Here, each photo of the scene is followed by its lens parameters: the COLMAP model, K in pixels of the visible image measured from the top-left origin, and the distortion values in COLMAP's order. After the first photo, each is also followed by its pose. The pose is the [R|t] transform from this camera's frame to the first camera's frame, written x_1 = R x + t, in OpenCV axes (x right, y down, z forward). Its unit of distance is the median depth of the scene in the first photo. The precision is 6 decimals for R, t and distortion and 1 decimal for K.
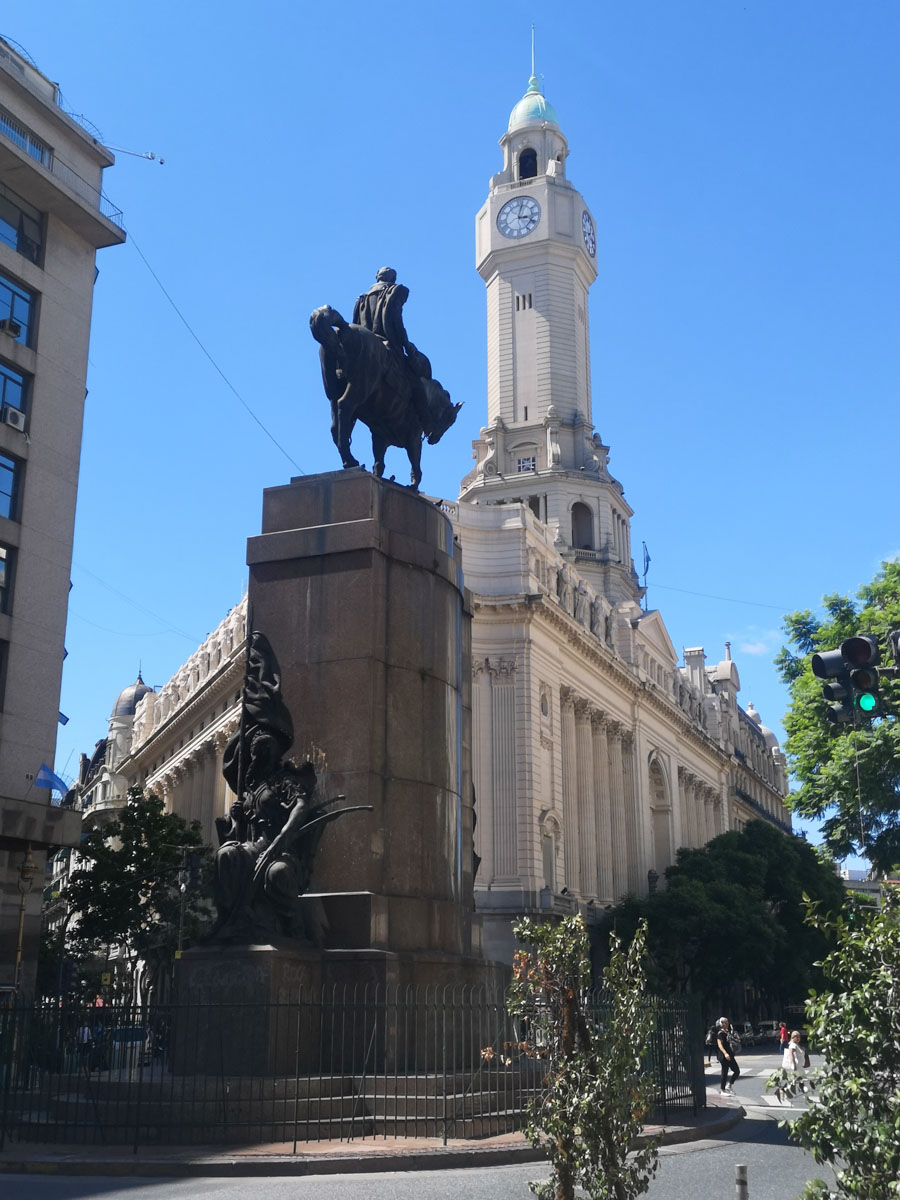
lens RADIAL K [[1373.9, 0, 450.0], [0, 1373.9, 600.0], [0, 0, 1]] dist [0.044056, -0.008404]
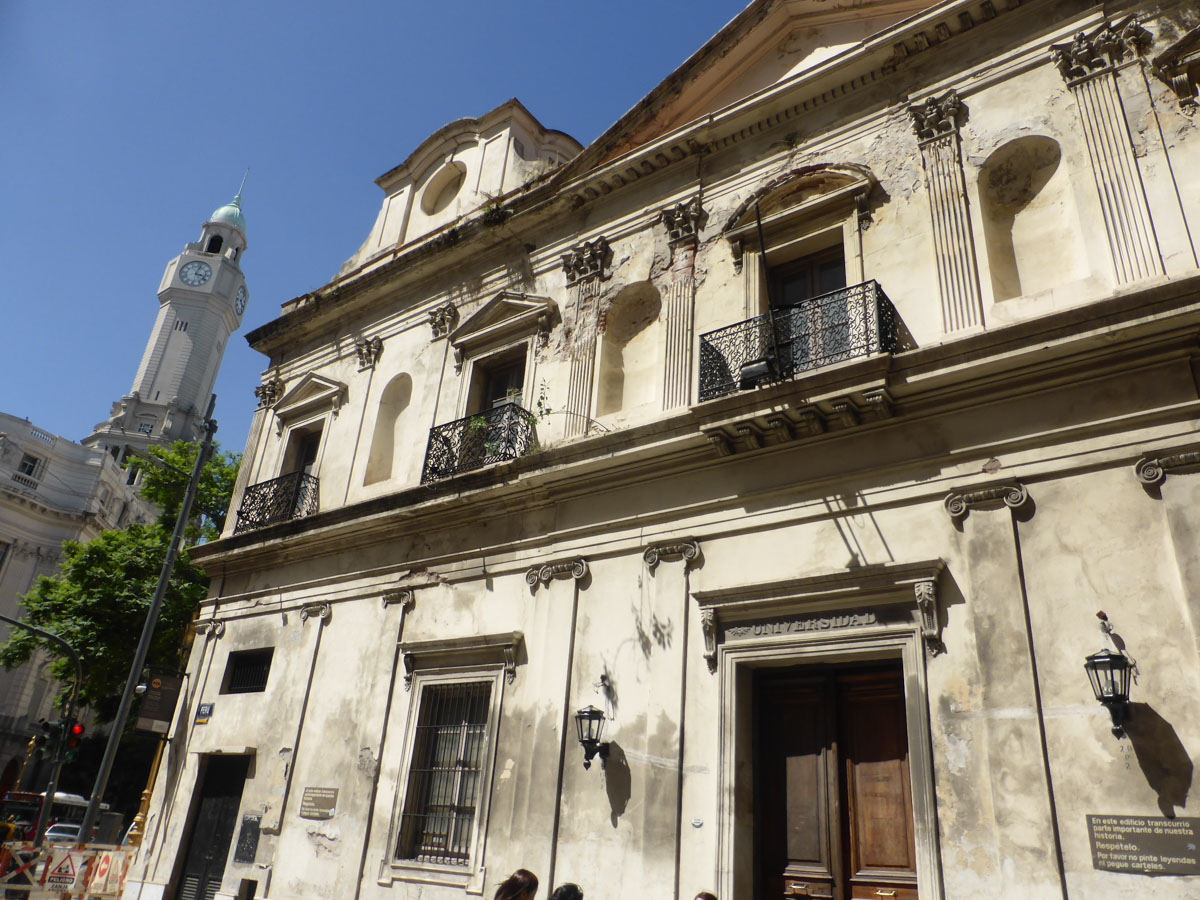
lens RADIAL K [[872.4, 0, 585.6], [0, 872.4, 450.3], [0, 0, 1]] dist [-0.000911, -0.000642]
pose [[0.856075, 0.291988, 0.426473, 0.067728], [-0.232895, 0.954542, -0.186035, -0.011806], [-0.461406, 0.059936, 0.885162, -0.045891]]
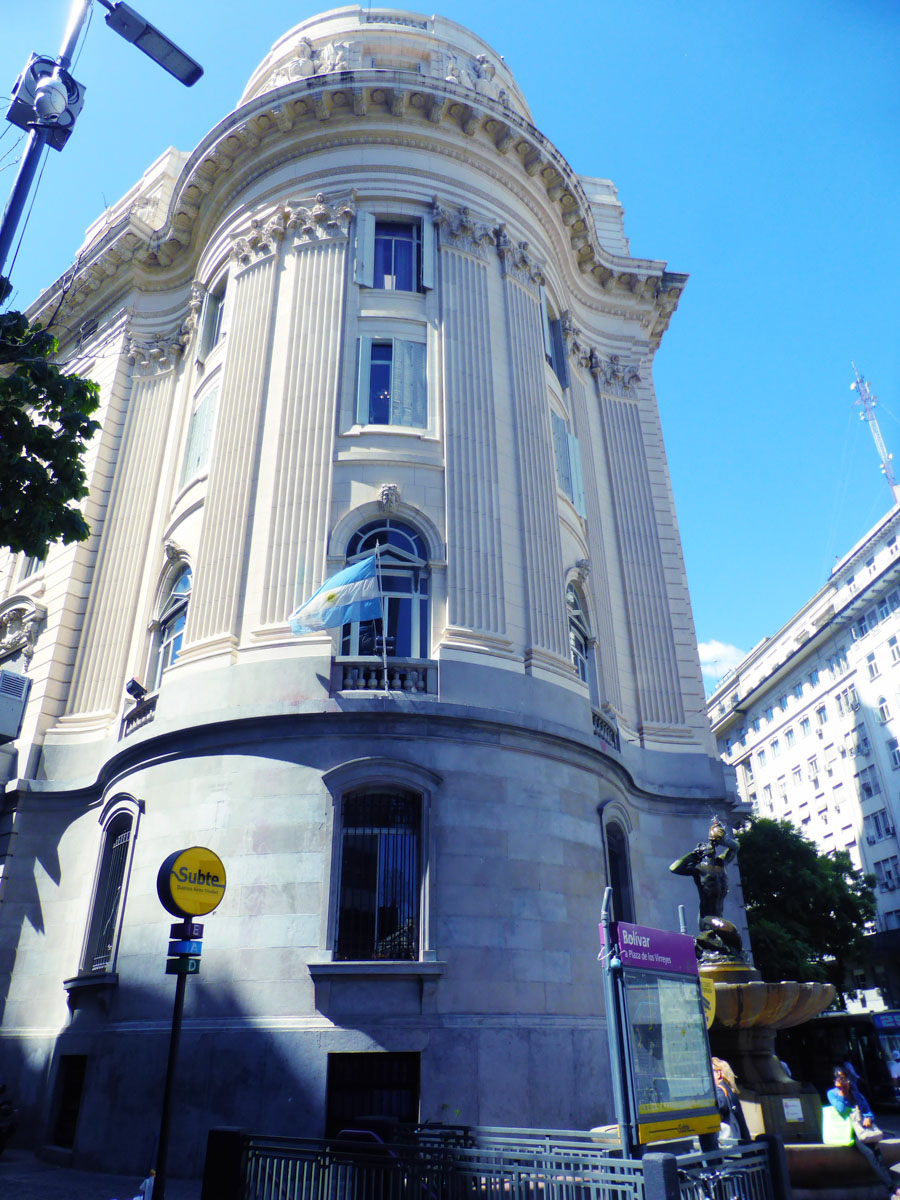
lens RADIAL K [[877.3, 0, 450.0], [0, 877.3, 600.0], [0, 0, 1]] dist [-0.079830, 0.127837]
pose [[0.874508, 0.218892, 0.432806, -0.105280], [-0.131938, 0.966077, -0.222007, 0.156738], [-0.466720, 0.137043, 0.873723, 0.515236]]
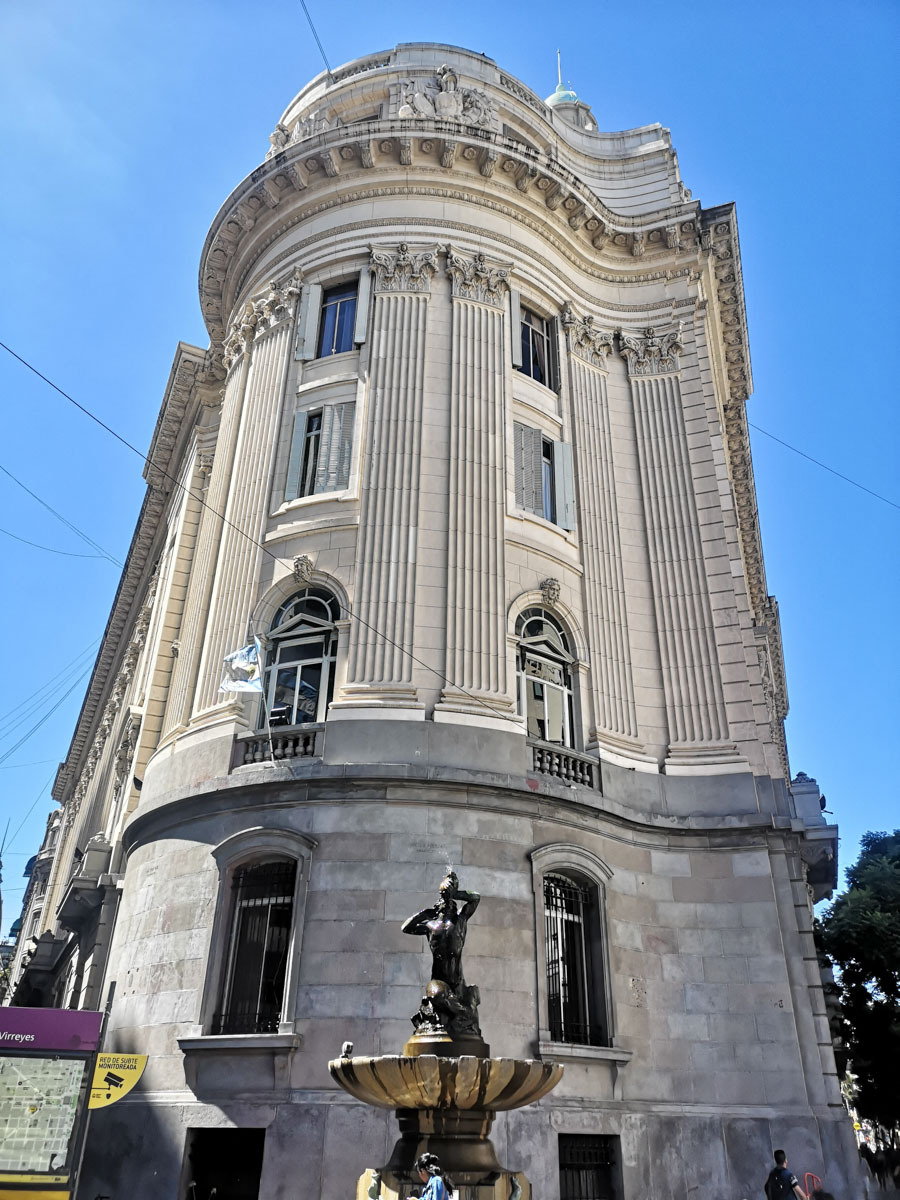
lens RADIAL K [[931.9, 0, 450.0], [0, 931.9, 600.0], [0, 0, 1]] dist [0.086420, -0.091103]
pose [[0.998976, 0.036521, 0.026707, -0.026740], [-0.029796, 0.975250, -0.219090, 0.148185], [-0.034047, 0.218070, 0.975339, 0.486793]]
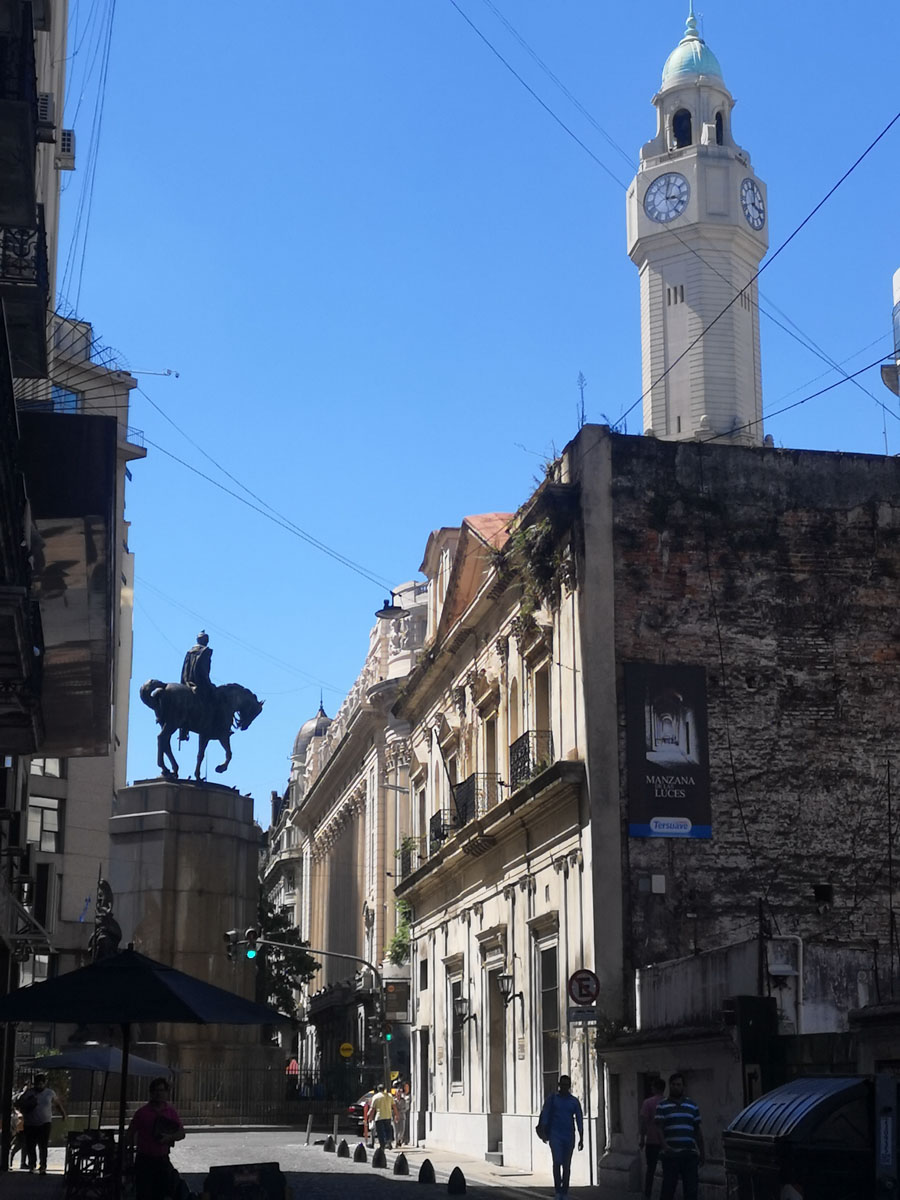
lens RADIAL K [[1994.3, 0, 450.0], [0, 1994.3, 600.0], [0, 0, 1]] dist [0.036170, 0.058352]
pose [[0.974485, -0.052493, -0.218228, 0.189753], [0.063968, 0.996898, 0.045847, -0.091196], [0.215145, -0.058637, 0.974820, -0.315314]]
